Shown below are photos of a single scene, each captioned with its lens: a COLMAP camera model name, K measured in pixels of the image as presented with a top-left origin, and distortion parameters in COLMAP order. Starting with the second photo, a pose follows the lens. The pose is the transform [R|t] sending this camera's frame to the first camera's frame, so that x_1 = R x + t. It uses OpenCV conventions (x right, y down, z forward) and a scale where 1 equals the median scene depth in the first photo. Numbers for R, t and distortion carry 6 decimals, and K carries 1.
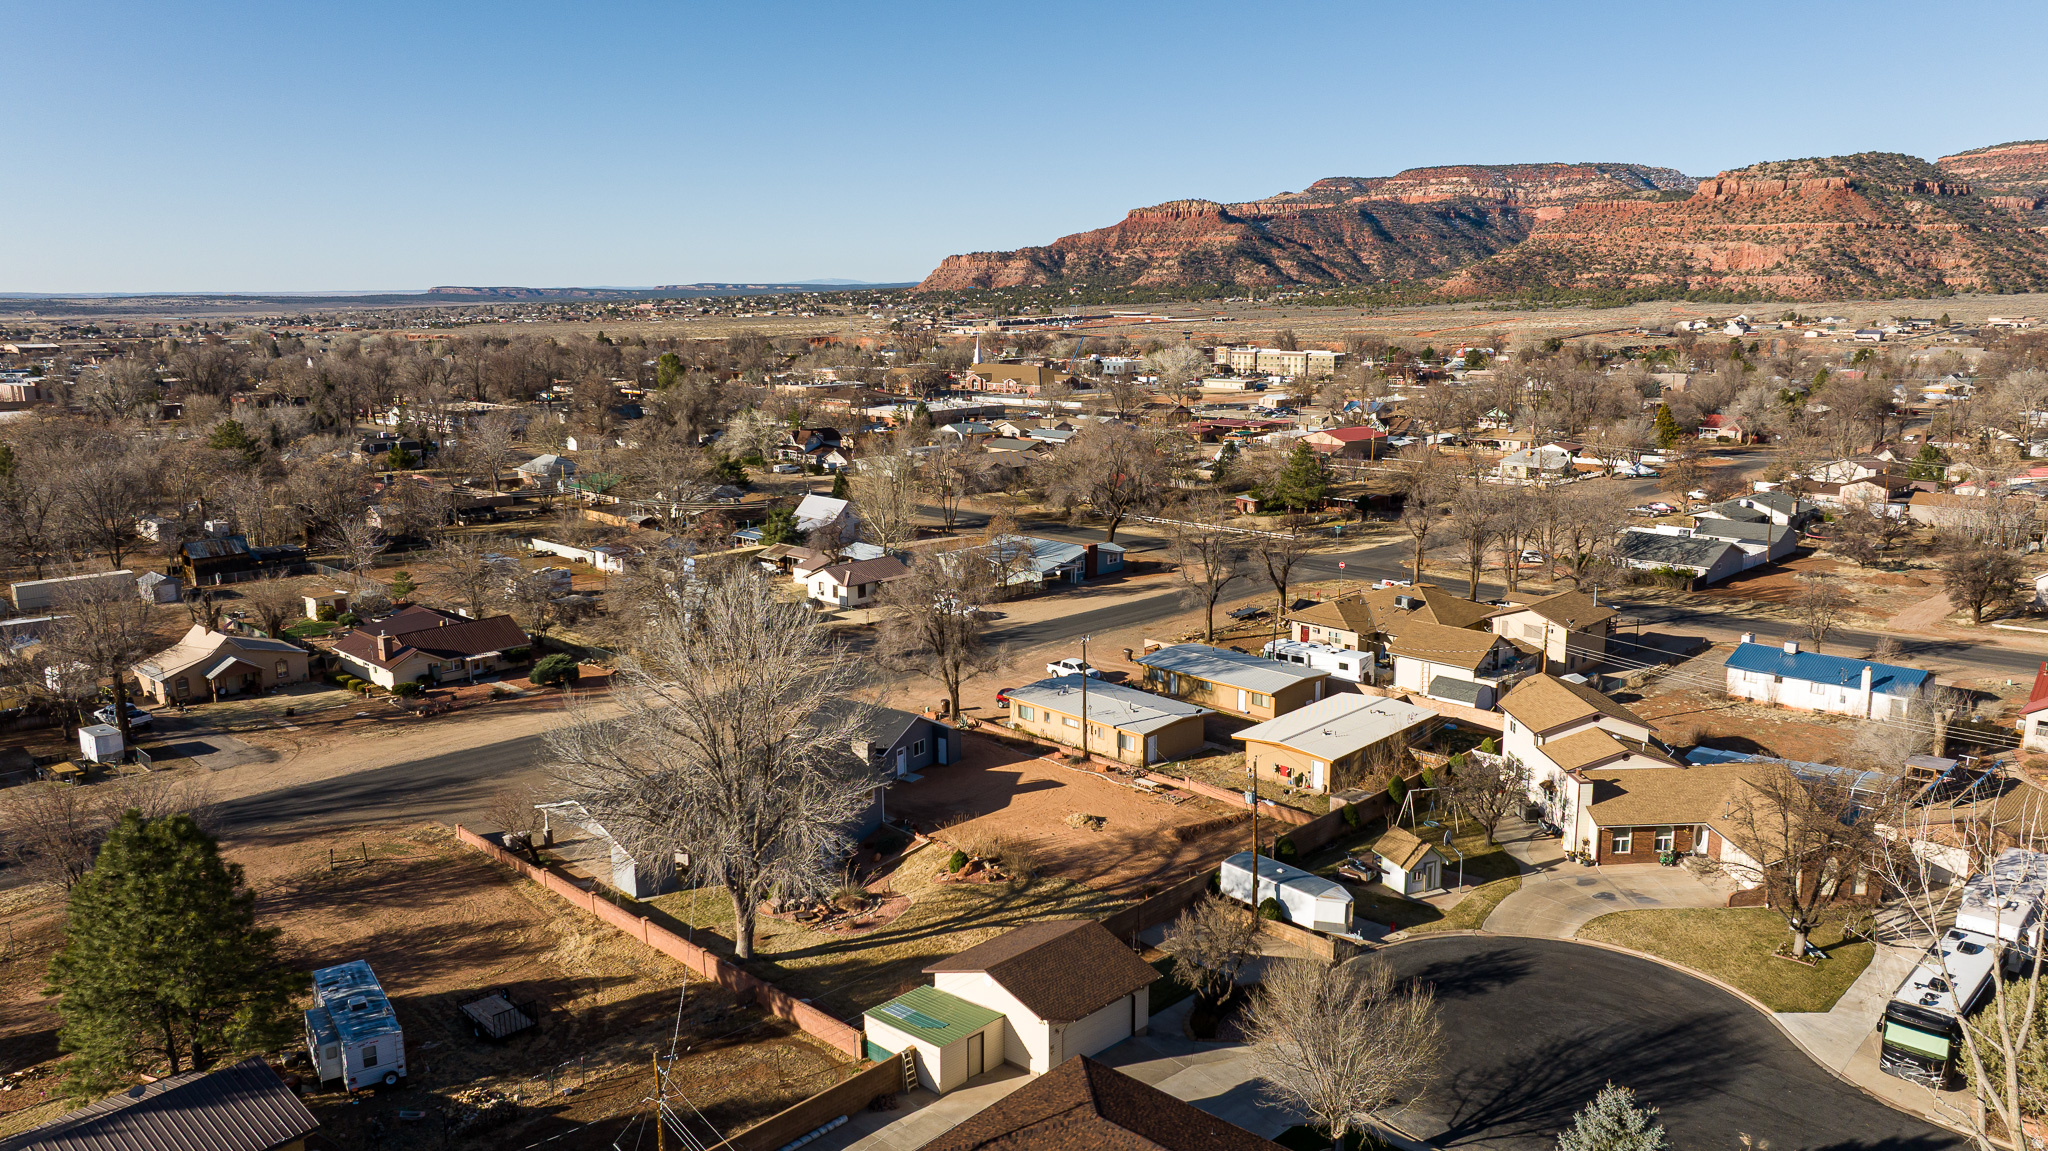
lens RADIAL K [[1434.1, 0, 1034.6], [0, 1434.1, 570.5], [0, 0, 1]] dist [-0.045016, 0.056340]
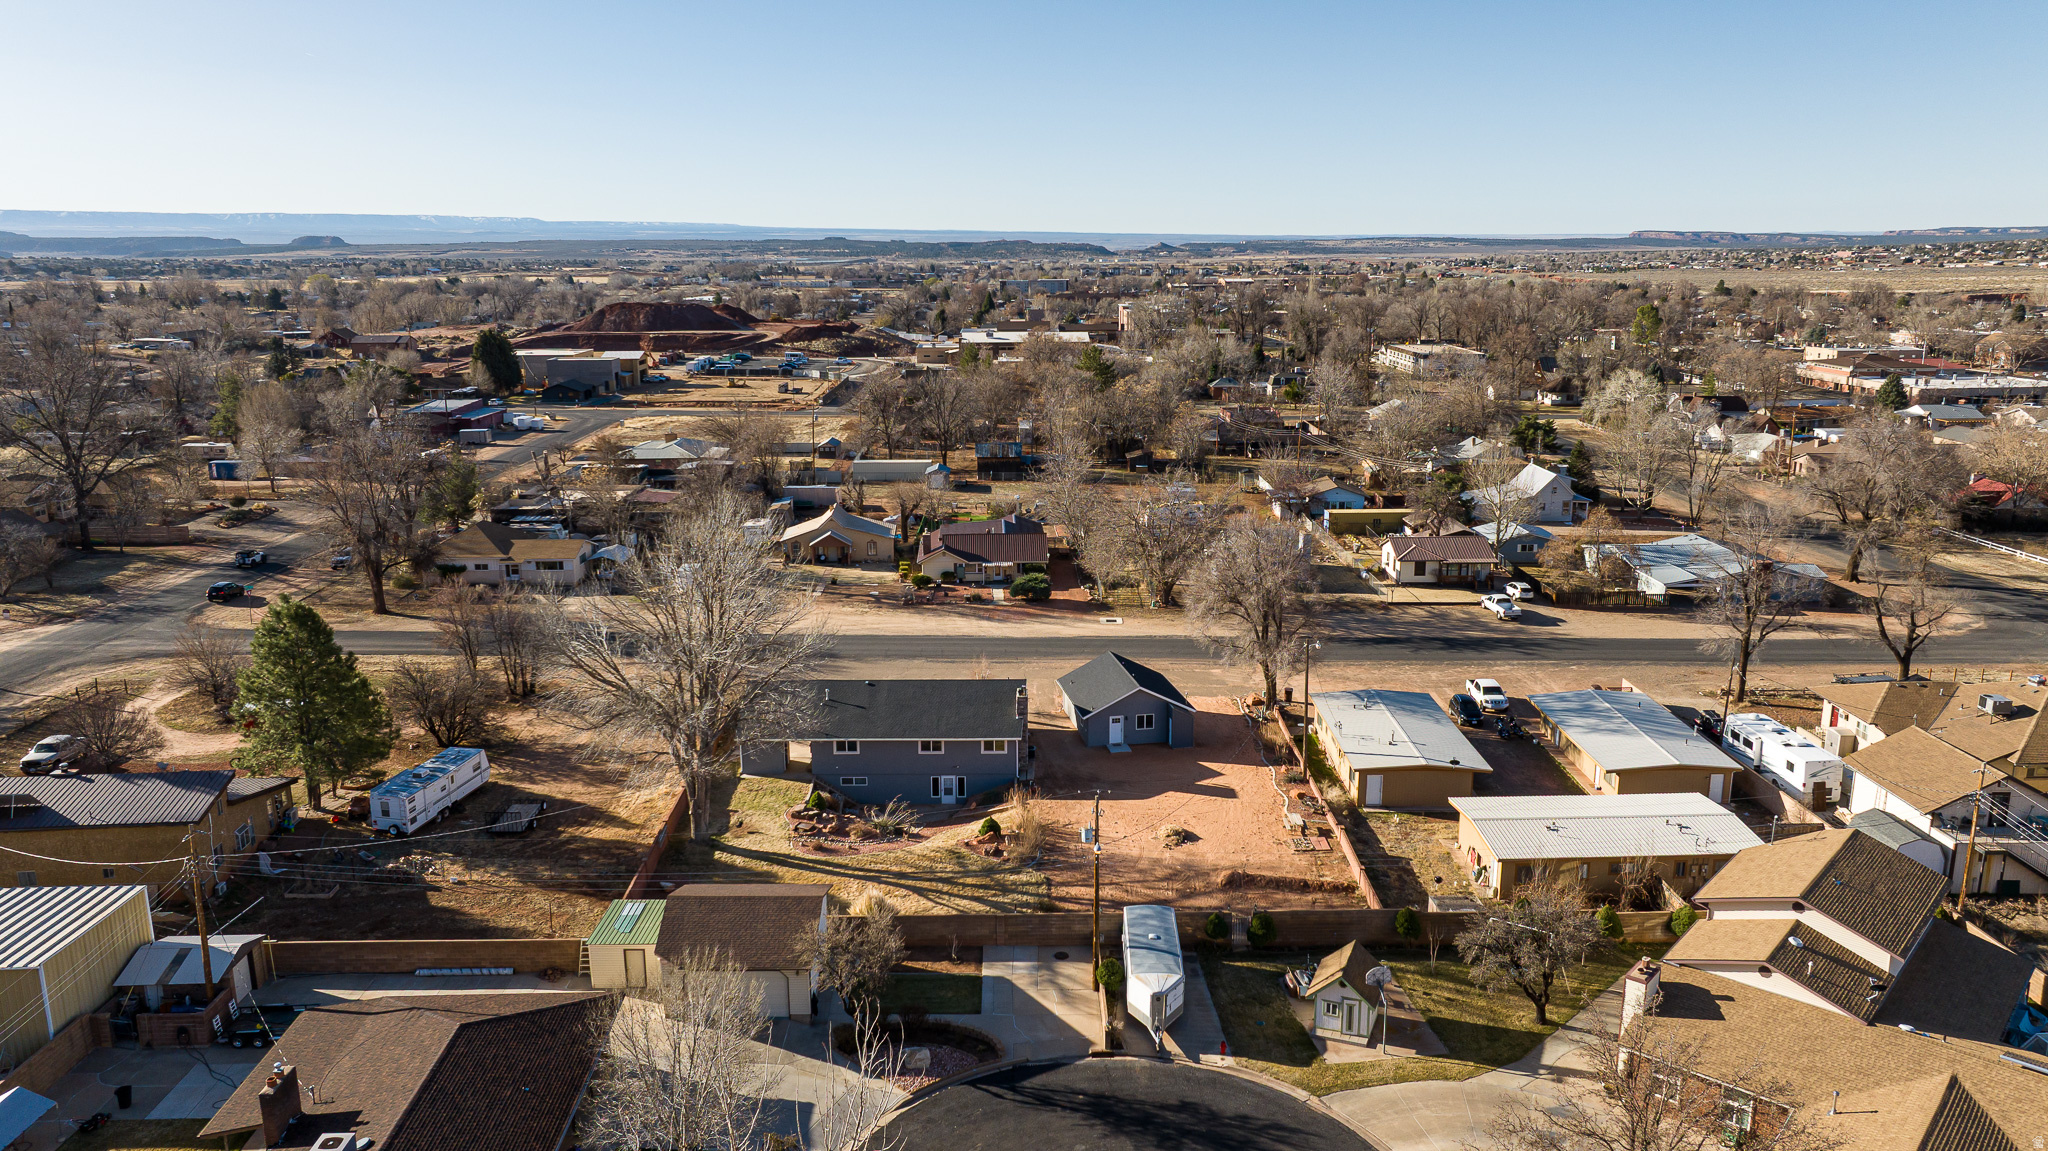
lens RADIAL K [[1434.1, 0, 1034.6], [0, 1434.1, 570.5], [0, 0, 1]] dist [-0.045016, 0.056340]
pose [[0.708358, 0.161888, -0.687038, 0.593871], [-0.135898, 0.986412, 0.092315, -0.062901], [0.692647, 0.027975, 0.720734, 0.302474]]
